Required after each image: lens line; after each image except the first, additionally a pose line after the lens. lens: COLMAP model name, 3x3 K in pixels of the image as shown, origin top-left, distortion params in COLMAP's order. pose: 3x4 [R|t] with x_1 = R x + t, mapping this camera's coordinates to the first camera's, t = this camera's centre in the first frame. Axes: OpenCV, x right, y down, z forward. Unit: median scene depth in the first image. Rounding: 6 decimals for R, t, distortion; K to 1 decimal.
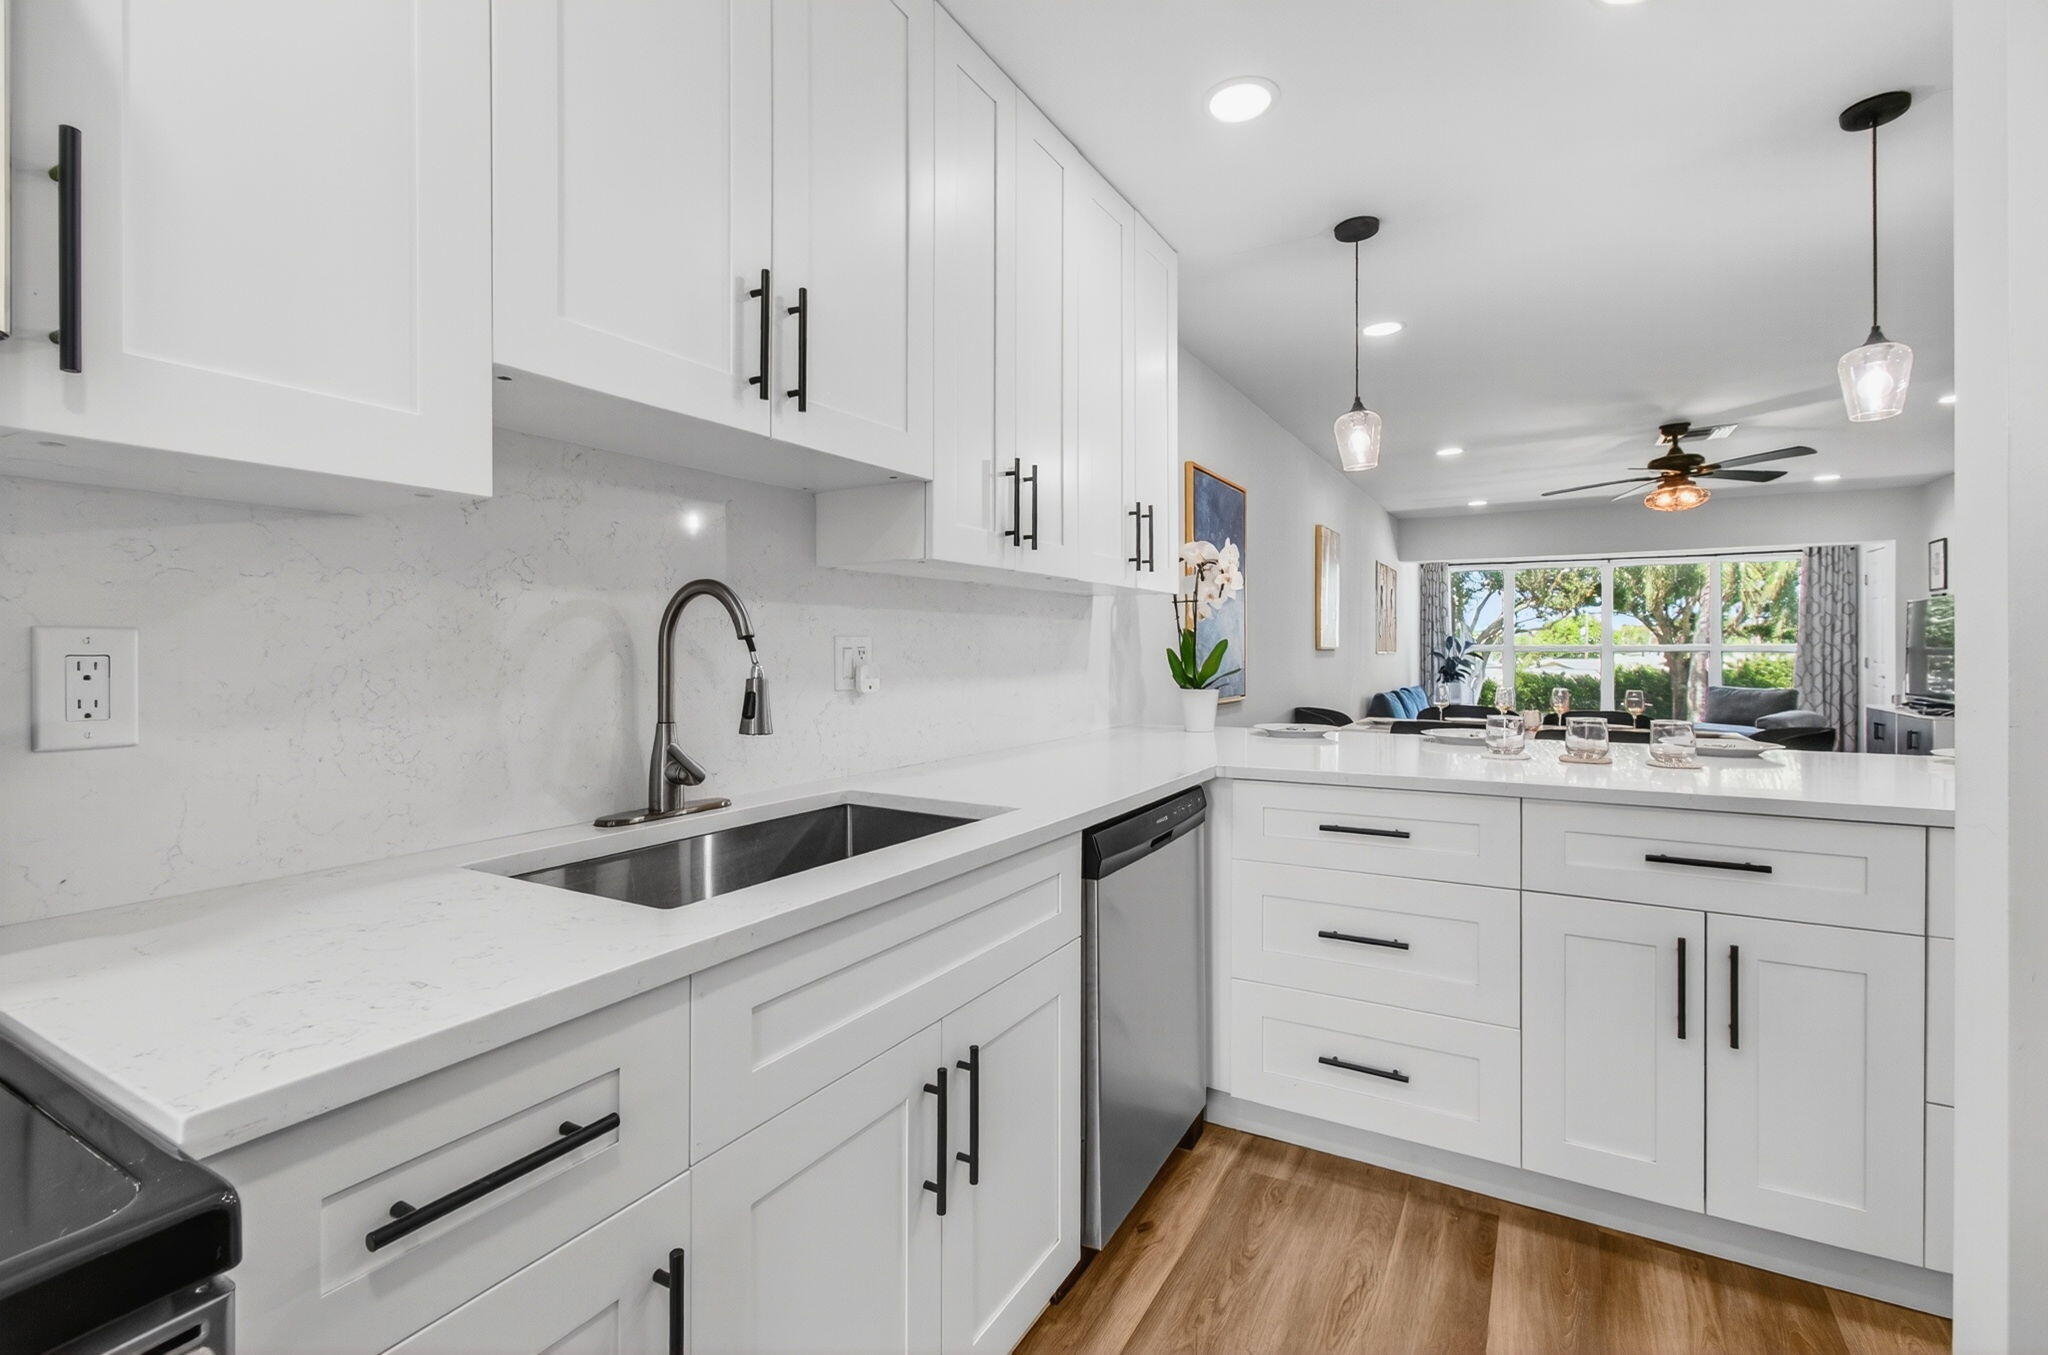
lens RADIAL K [[932.4, 0, 1018.1], [0, 932.4, 658.4], [0, 0, 1]] dist [0.001215, 0.000327]
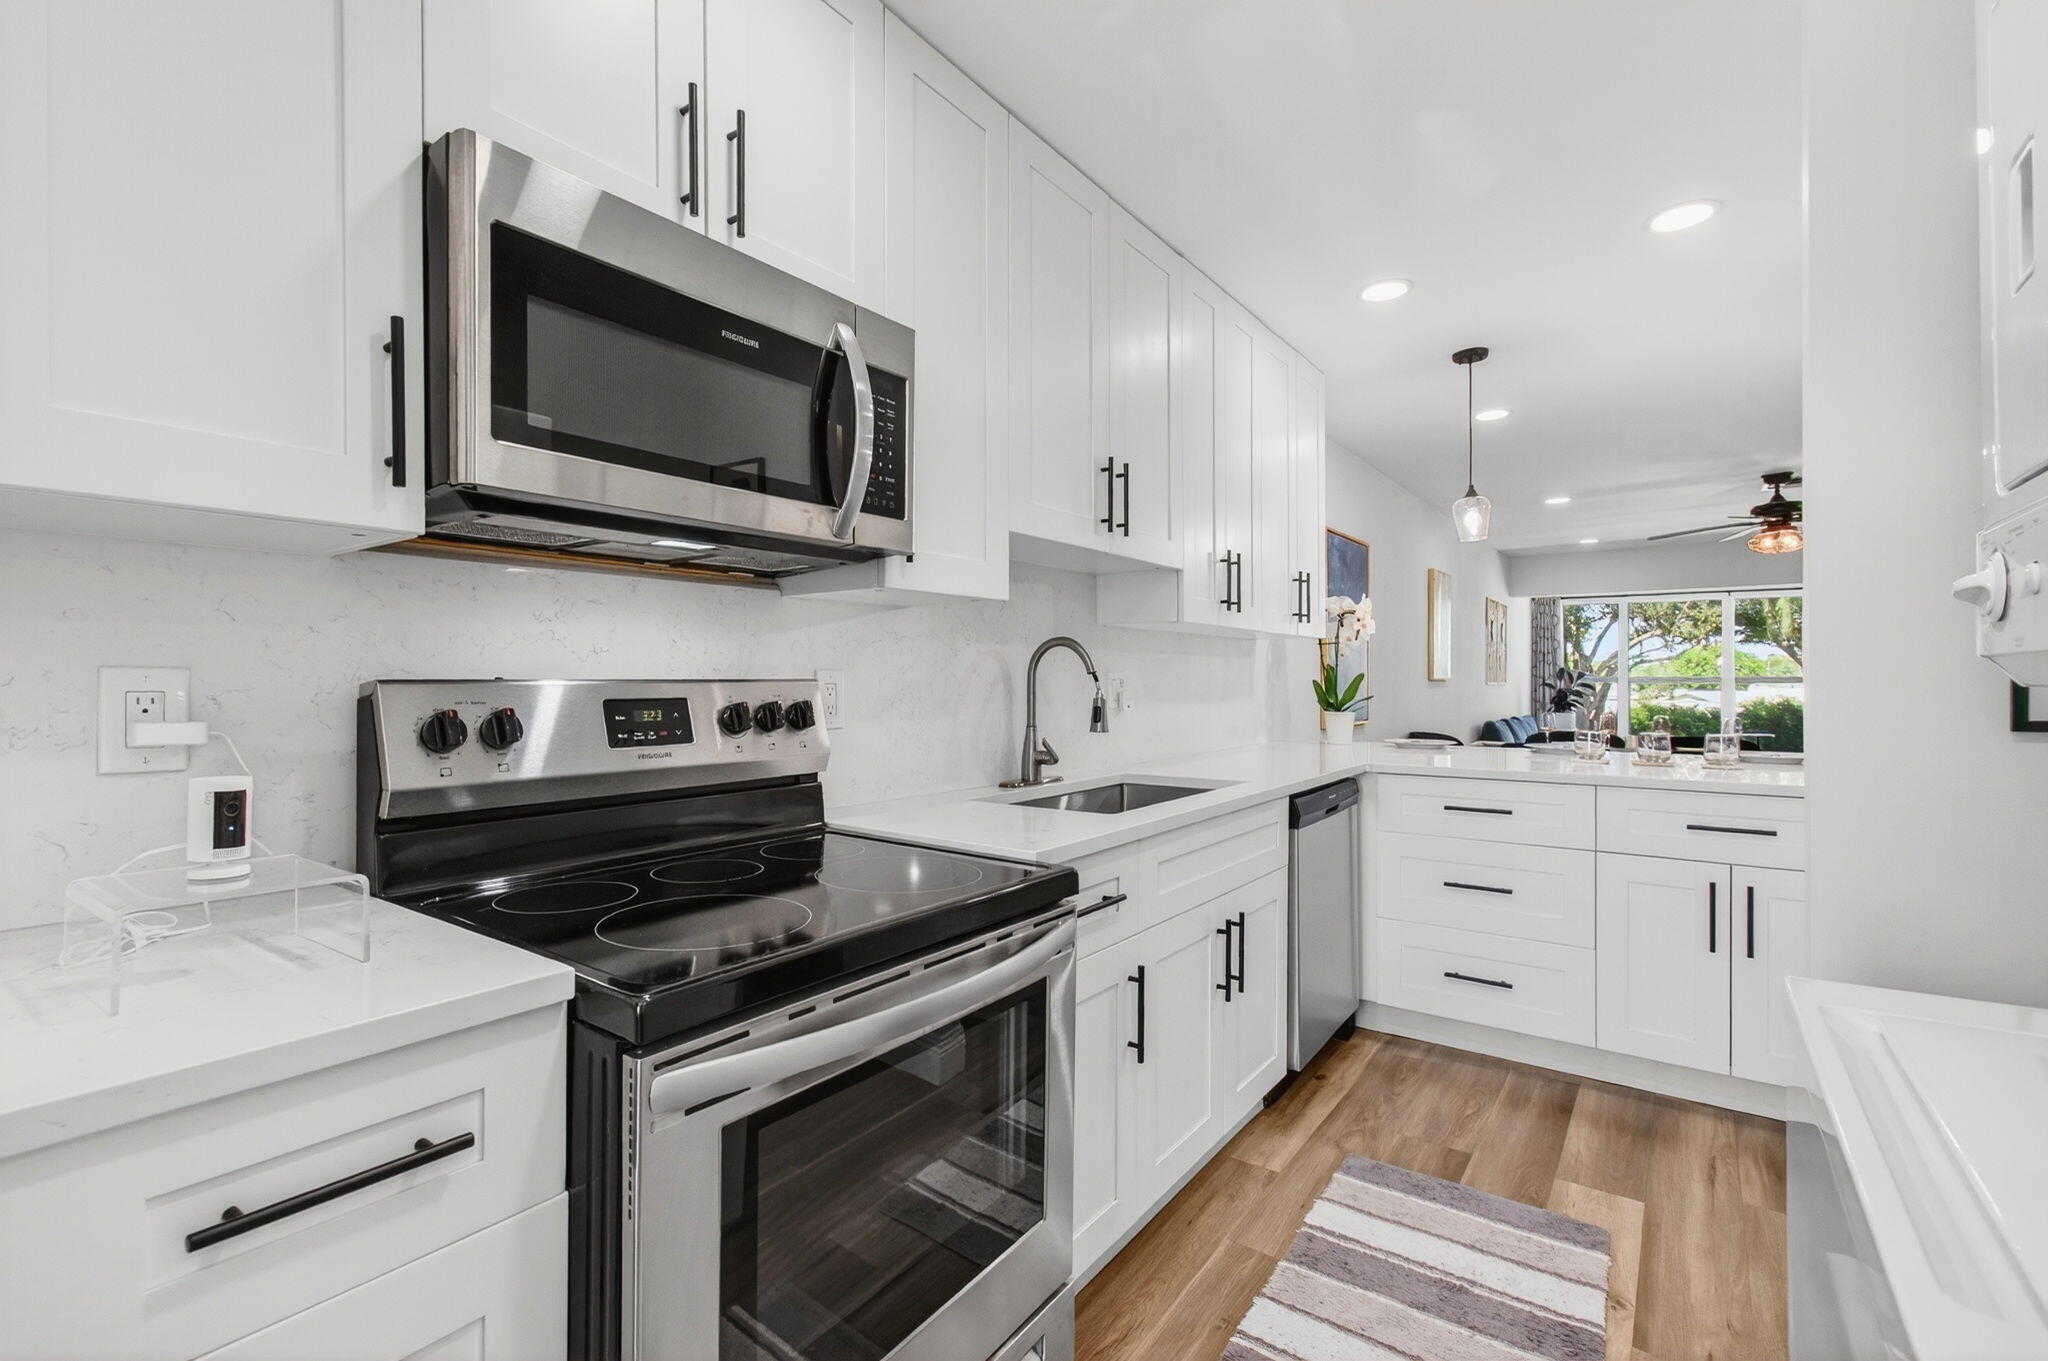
lens RADIAL K [[919.6, 0, 993.9], [0, 919.6, 683.7], [0, 0, 1]] dist [-0.001833, -0.000484]
pose [[0.992190, 0.001254, -0.124726, -0.117103], [-0.001945, 0.999983, -0.005421, 0.001870], [0.124717, 0.005621, 0.992176, -0.301313]]
